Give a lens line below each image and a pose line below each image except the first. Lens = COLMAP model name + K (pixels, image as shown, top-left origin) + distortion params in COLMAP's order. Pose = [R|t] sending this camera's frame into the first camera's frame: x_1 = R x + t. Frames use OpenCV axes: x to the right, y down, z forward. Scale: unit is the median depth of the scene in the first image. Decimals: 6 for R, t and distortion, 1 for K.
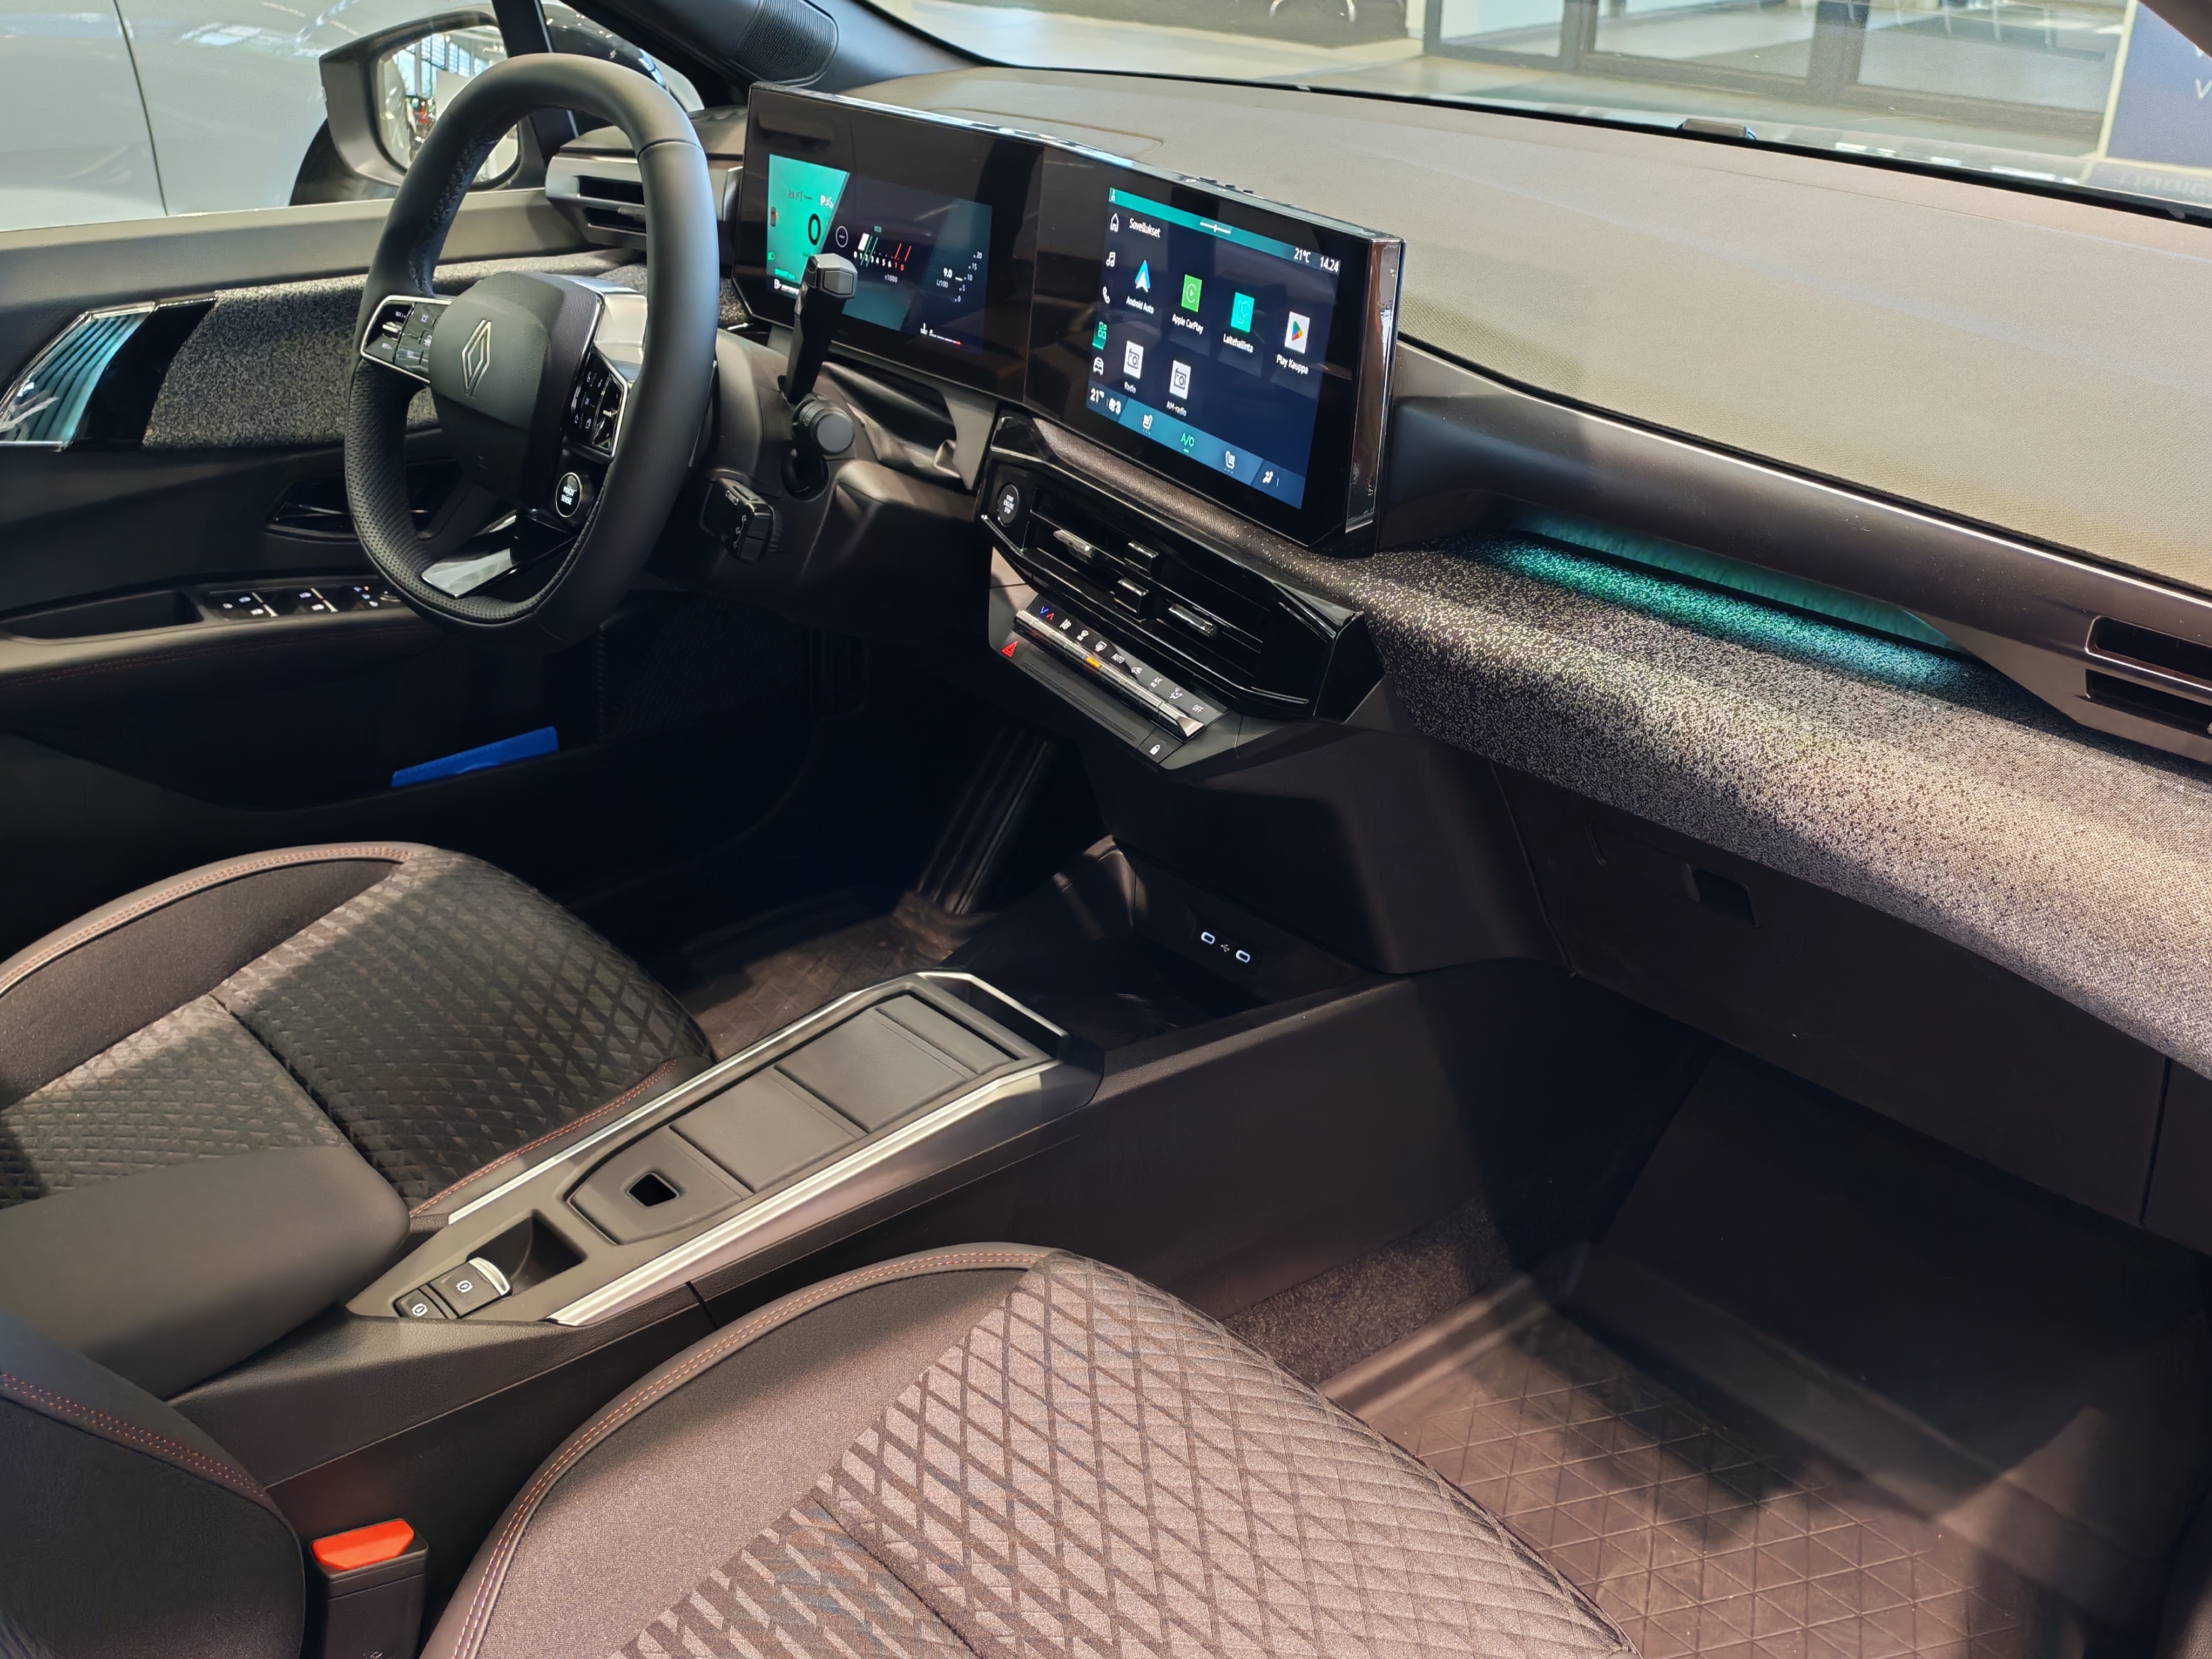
lens RADIAL K [[2064.2, 0, 1146.4], [0, 2064.2, 901.4], [0, 0, 1]] dist [0.052985, 0.000000]
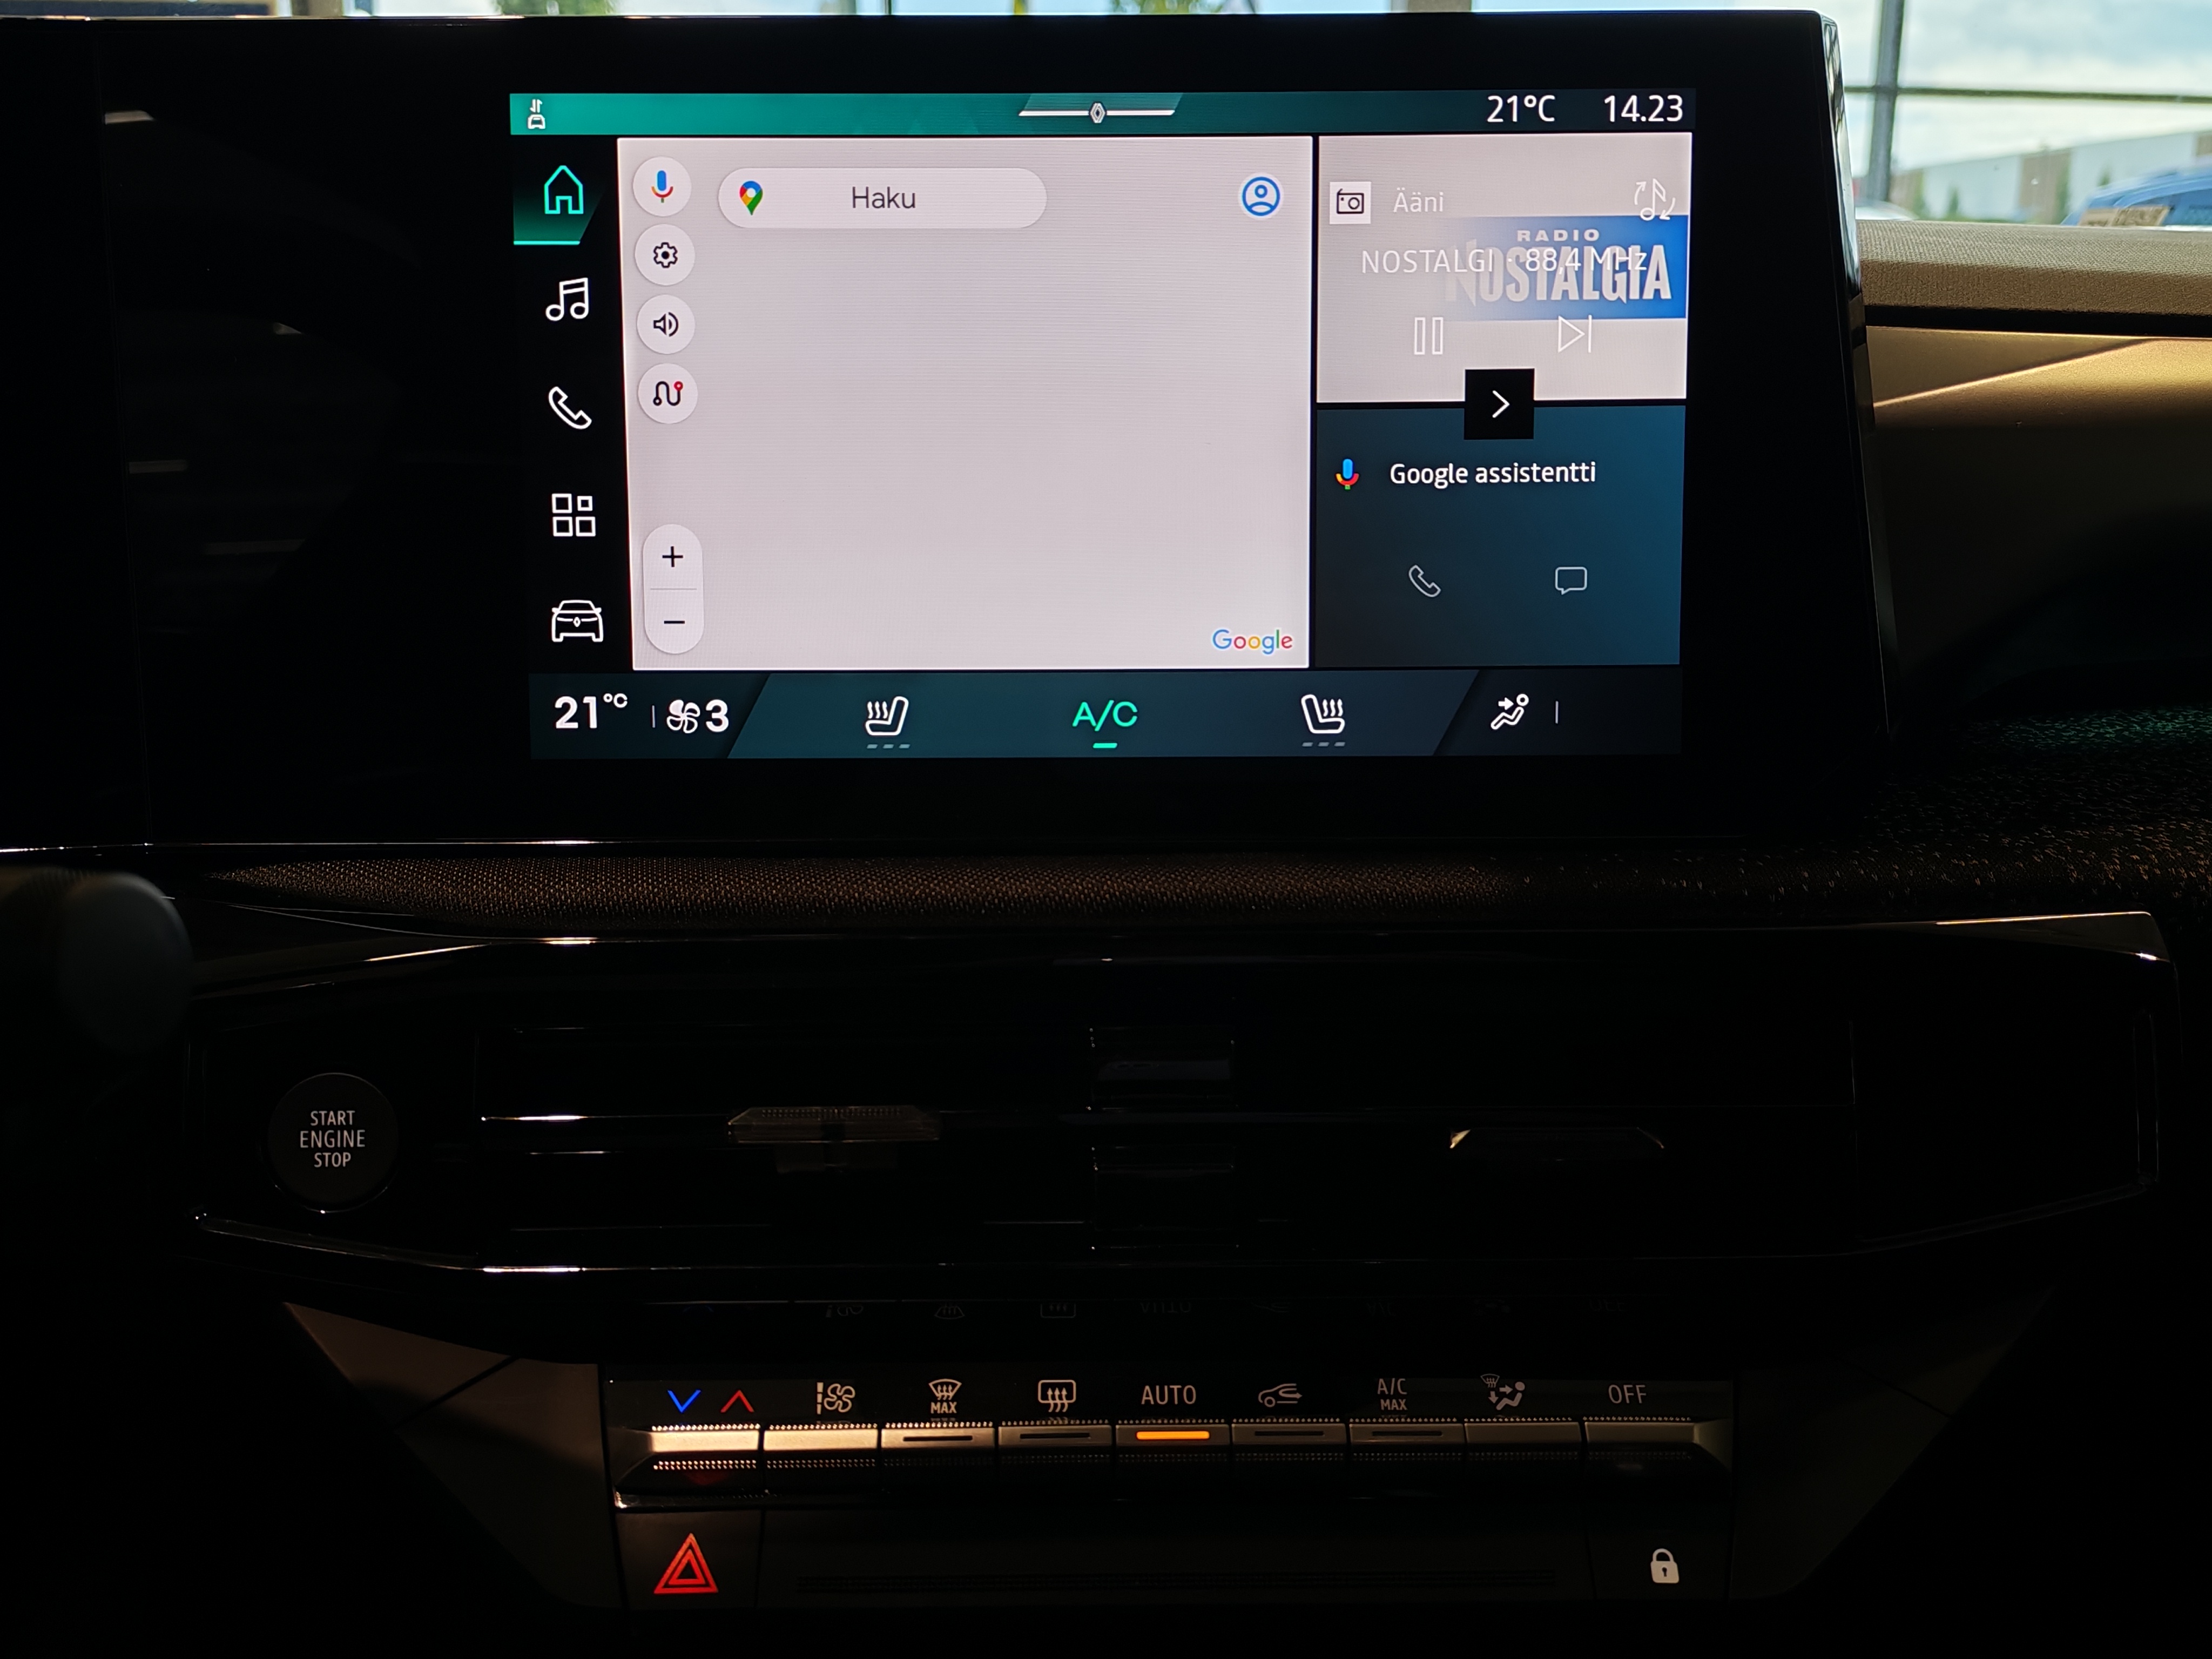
lens RADIAL K [[2064.2, 0, 1083.6], [0, 2064.2, 813.6], [0, 0, 1]] dist [0.052985, 0.000000]
pose [[0.520677, -0.193460, 0.831546, -0.268093], [0.420949, 0.905540, -0.052905, -0.187119], [-0.742763, 0.377585, 0.552931, 0.800916]]
